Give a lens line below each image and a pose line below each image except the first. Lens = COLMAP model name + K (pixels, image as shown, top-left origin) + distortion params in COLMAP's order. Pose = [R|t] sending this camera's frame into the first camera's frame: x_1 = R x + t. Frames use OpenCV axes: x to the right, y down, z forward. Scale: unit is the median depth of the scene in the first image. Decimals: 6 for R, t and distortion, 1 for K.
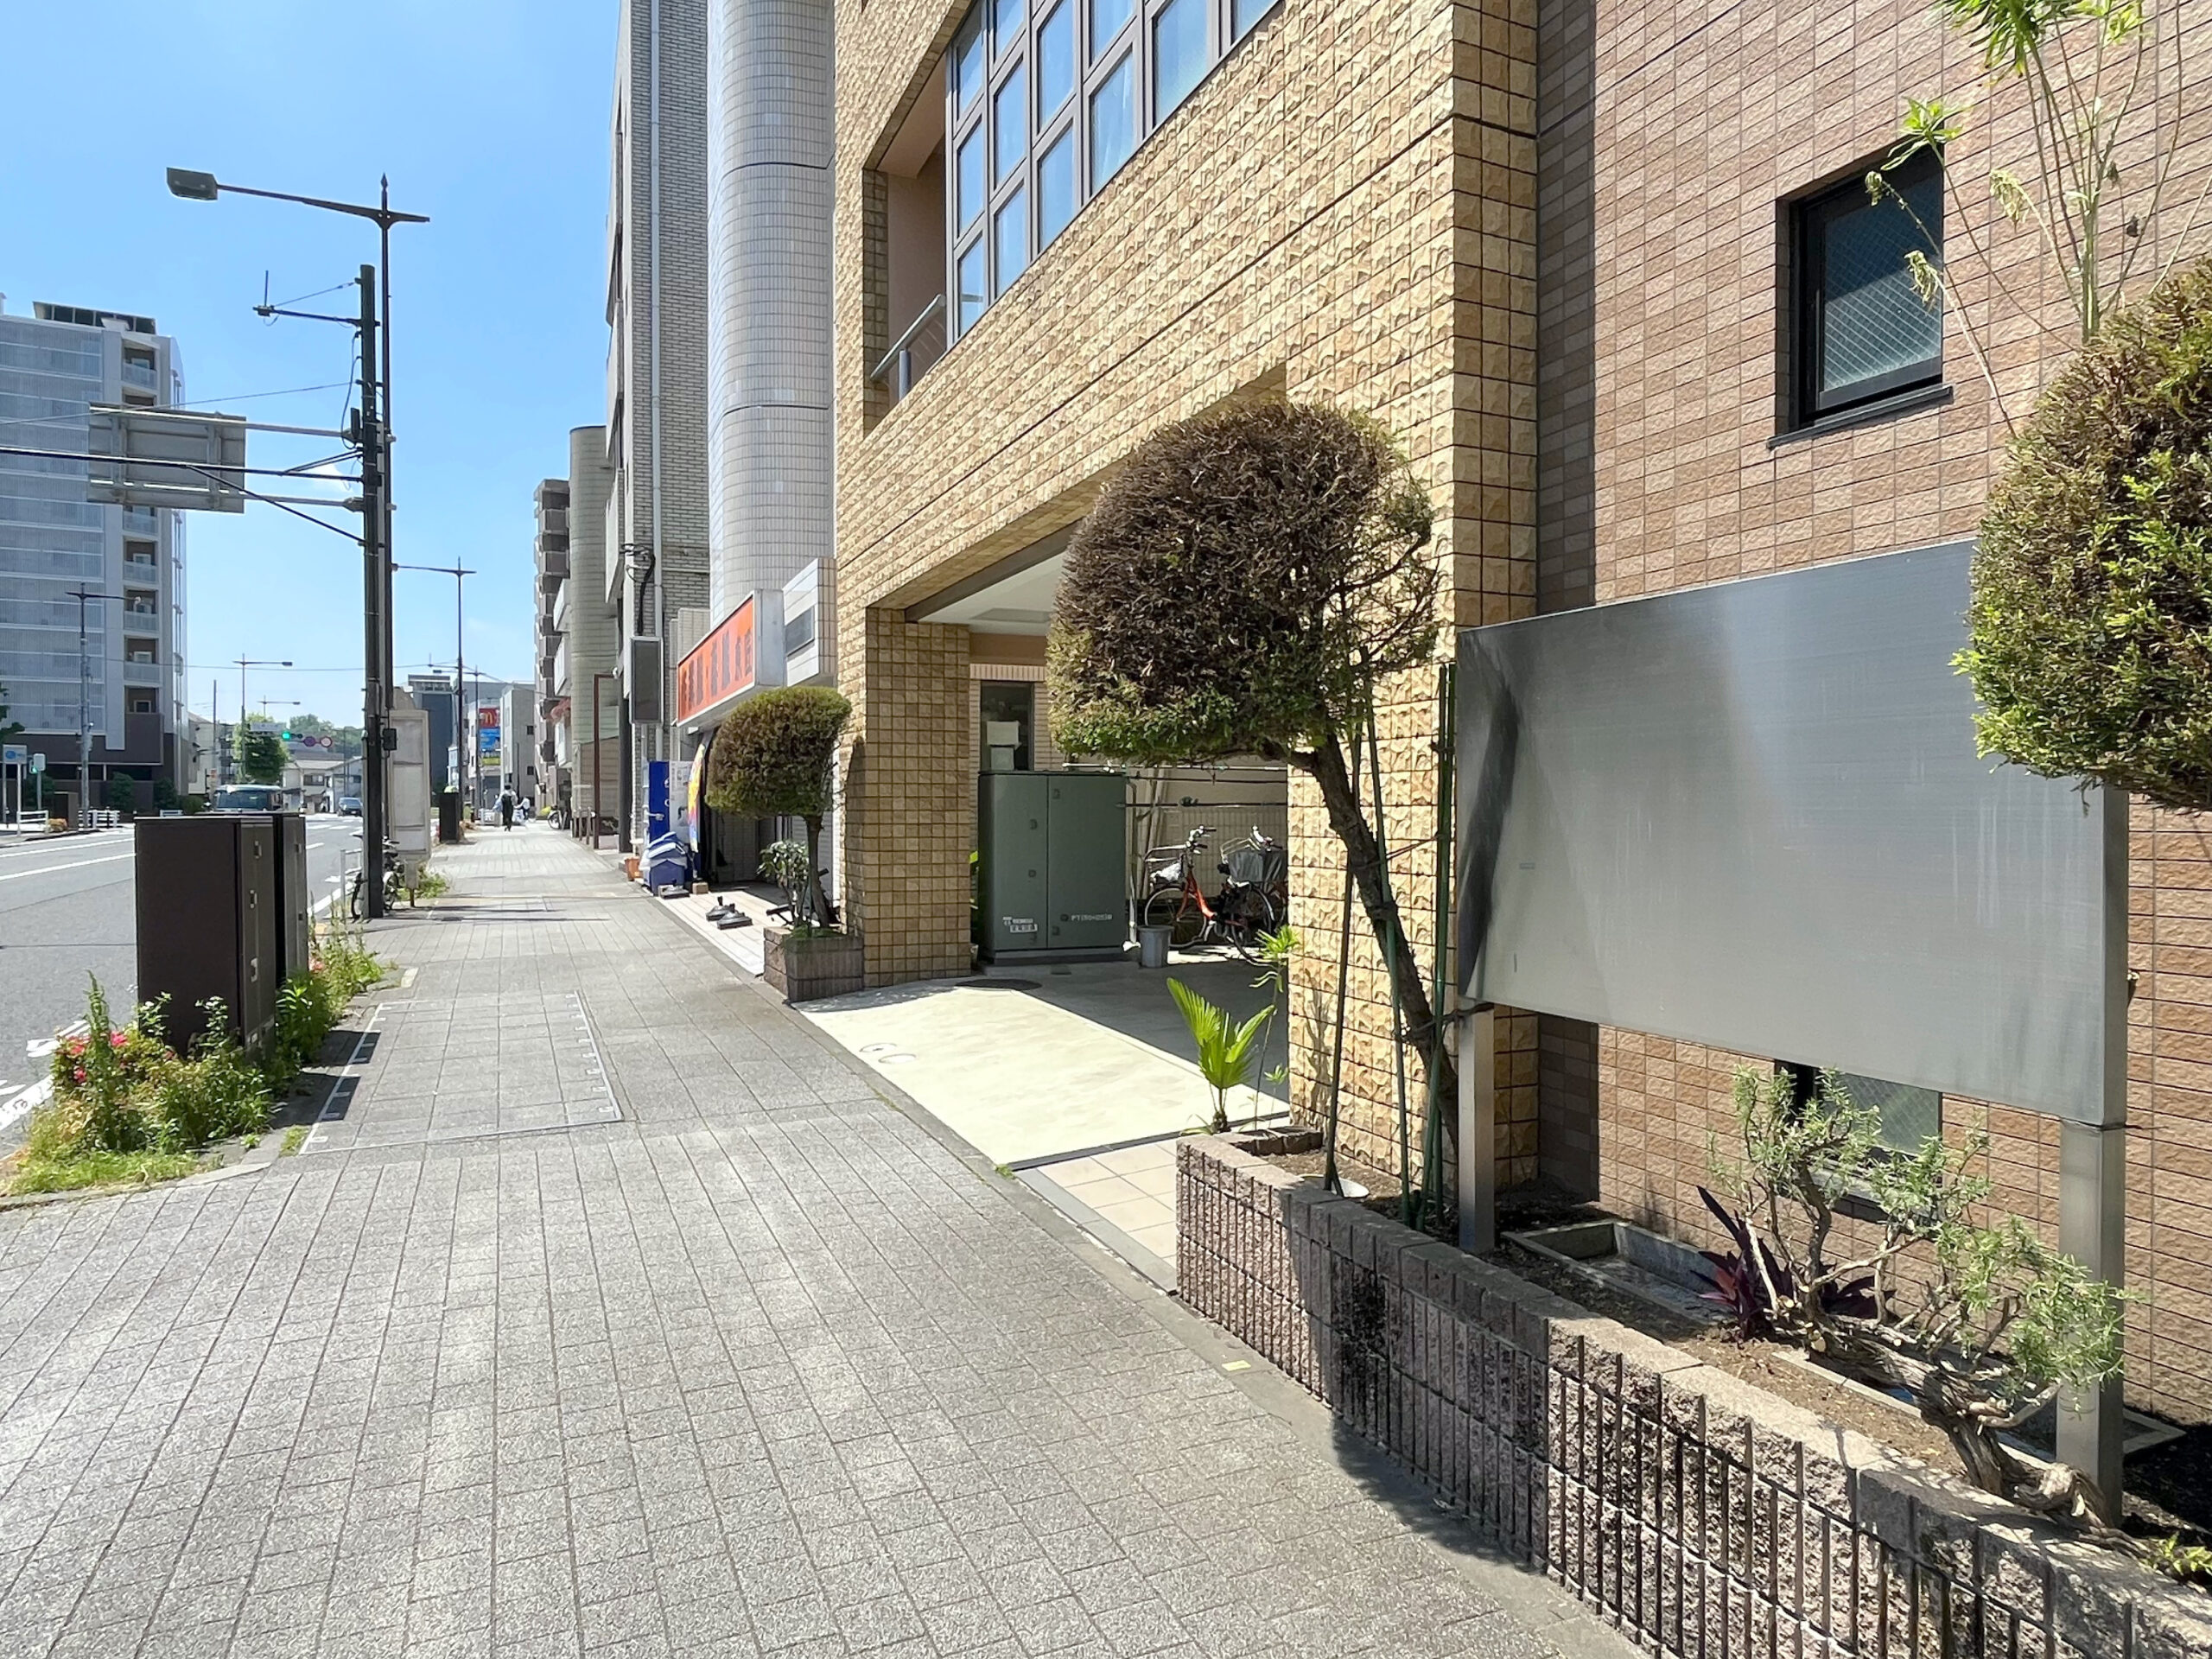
lens RADIAL K [[1370.3, 0, 1106.0], [0, 1370.3, 829.5], [0, 0, 1]] dist [-0.008507, -0.003200]
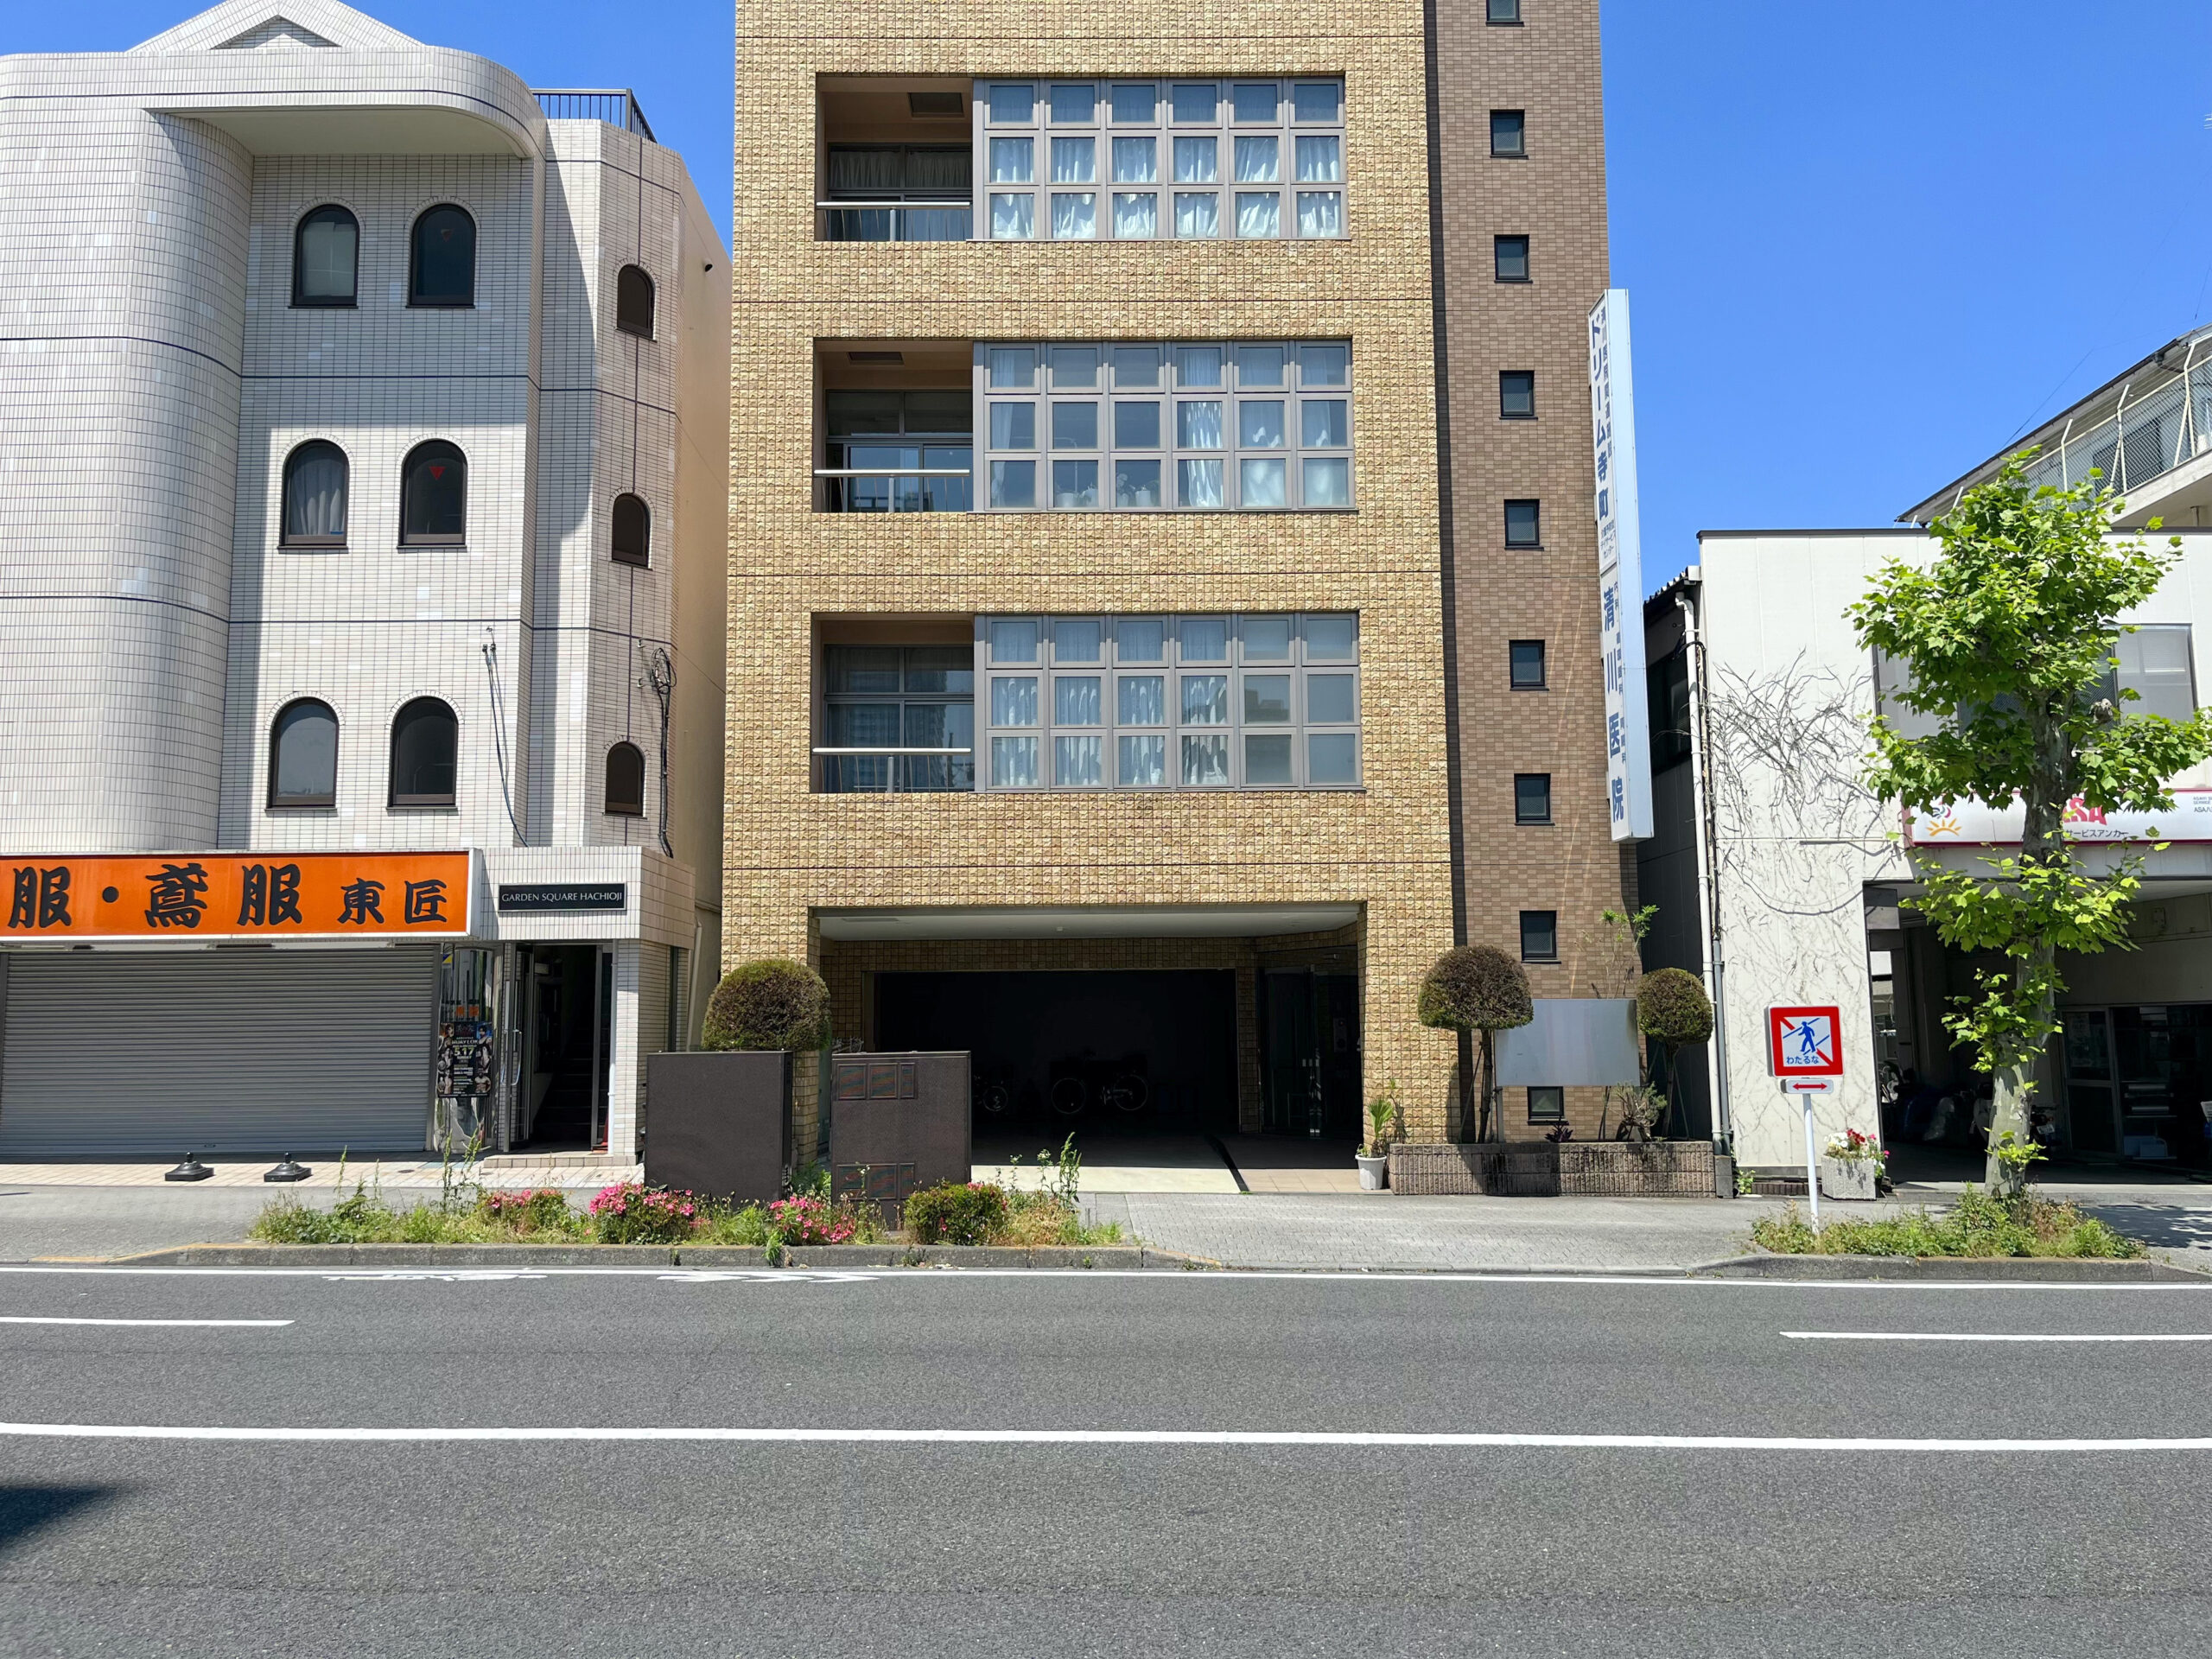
lens RADIAL K [[1678.3, 0, 1106.0], [0, 1678.3, 829.5], [0, 0, 1]] dist [0.051576, -0.064734]
pose [[0.386788, 0.111530, 0.915400, -3.712471], [0.022044, 0.991258, -0.130086, -0.009673], [-0.921905, 0.070495, 0.380948, 0.056319]]
